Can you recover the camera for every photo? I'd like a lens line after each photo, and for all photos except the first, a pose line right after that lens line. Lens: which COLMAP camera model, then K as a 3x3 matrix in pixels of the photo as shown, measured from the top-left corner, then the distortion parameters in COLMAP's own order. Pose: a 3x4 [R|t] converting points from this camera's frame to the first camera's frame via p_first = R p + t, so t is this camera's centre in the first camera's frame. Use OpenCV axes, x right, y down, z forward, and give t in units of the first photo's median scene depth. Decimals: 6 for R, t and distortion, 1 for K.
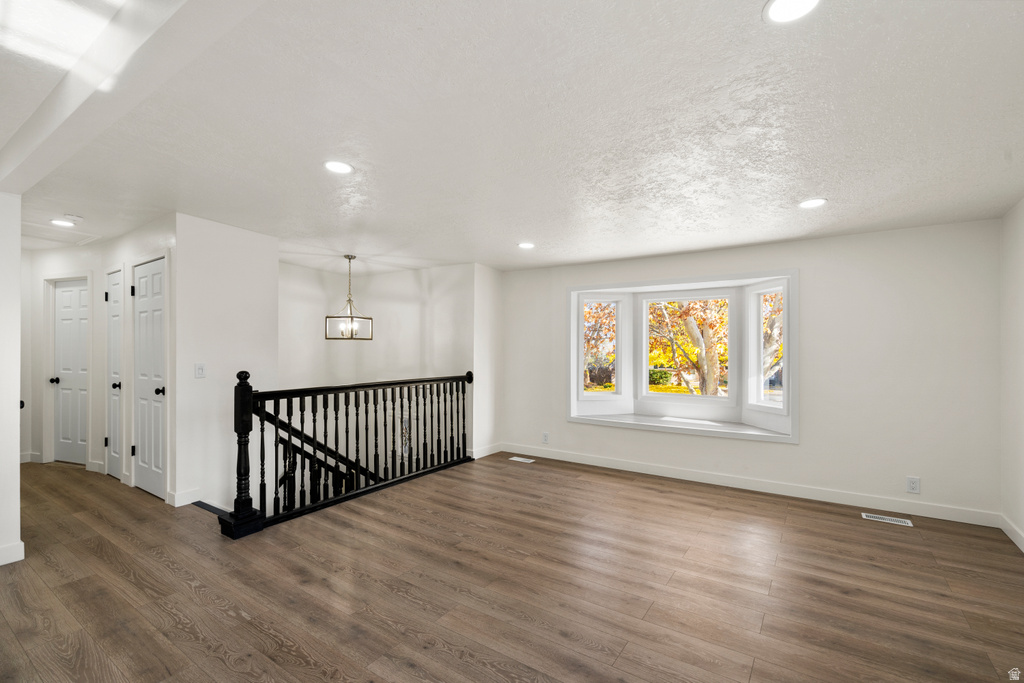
lens RADIAL K [[467.3, 0, 510.2], [0, 467.3, 343.8], [0, 0, 1]] dist [0.004981, 0.000685]
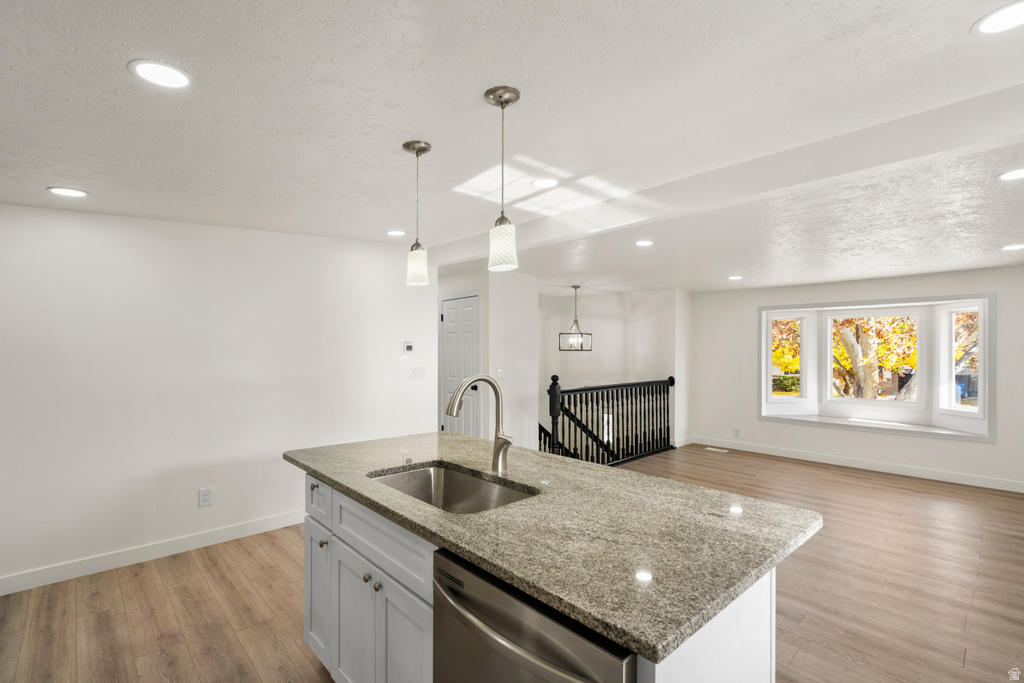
lens RADIAL K [[467.3, 0, 516.7], [0, 467.3, 346.7], [0, 0, 1]] dist [0.004981, 0.000685]
pose [[0.978002, -0.001447, -0.208592, -0.244556], [0.001118, 0.999998, -0.001696, -0.019501], [0.208594, 0.001425, 0.978001, -0.315008]]
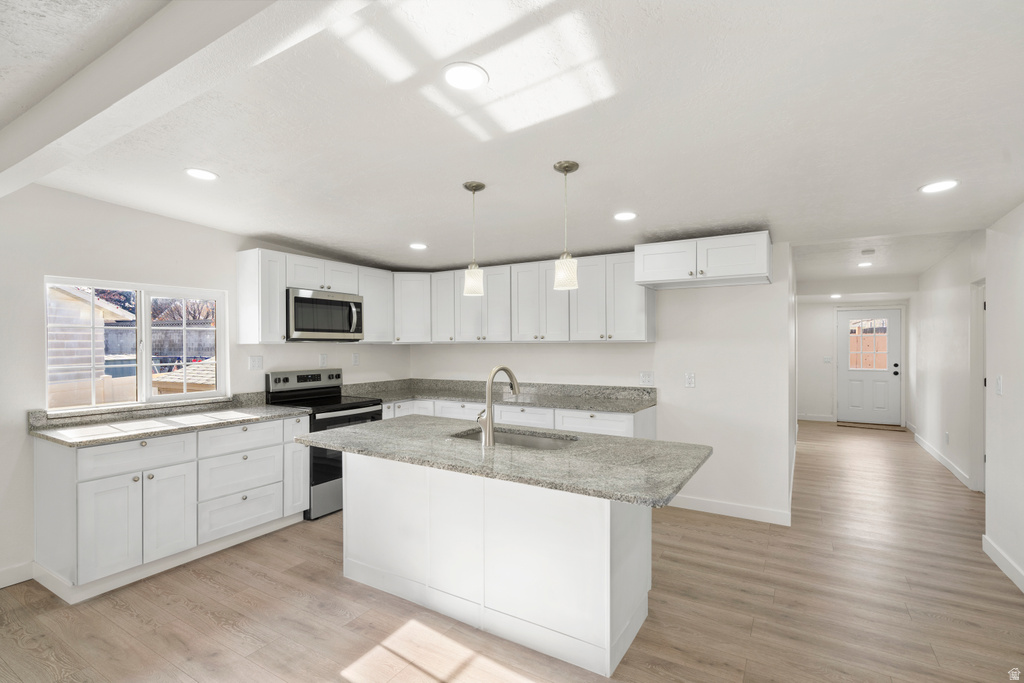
lens RADIAL K [[467.3, 0, 509.2], [0, 467.3, 344.0], [0, 0, 1]] dist [0.004981, 0.000685]
pose [[-0.999076, 0.003277, -0.042844, -0.340139], [0.003791, 0.999922, -0.011942, -0.015764], [0.042801, -0.012094, -0.999010, 0.538061]]
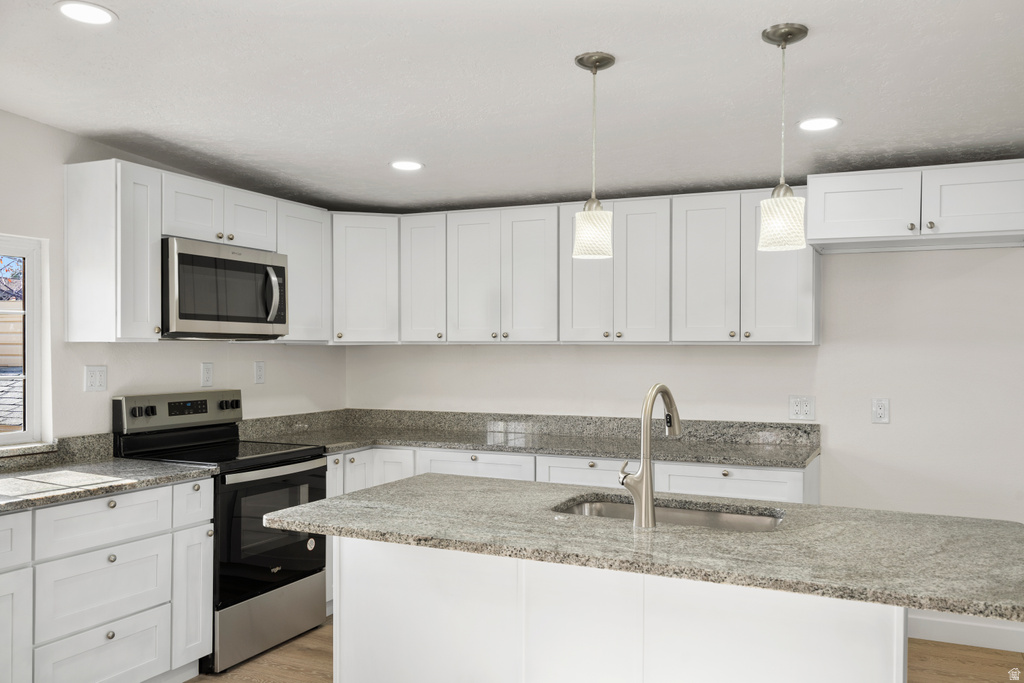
lens RADIAL K [[846.7, 0, 504.1], [0, 846.7, 351.4], [0, 0, 1]] dist [0.016601, -0.019291]
pose [[-0.988227, -0.003522, -0.152956, -0.186827], [-0.002416, 0.999970, -0.007416, -0.014034], [0.152977, -0.006959, -0.988205, 0.526055]]
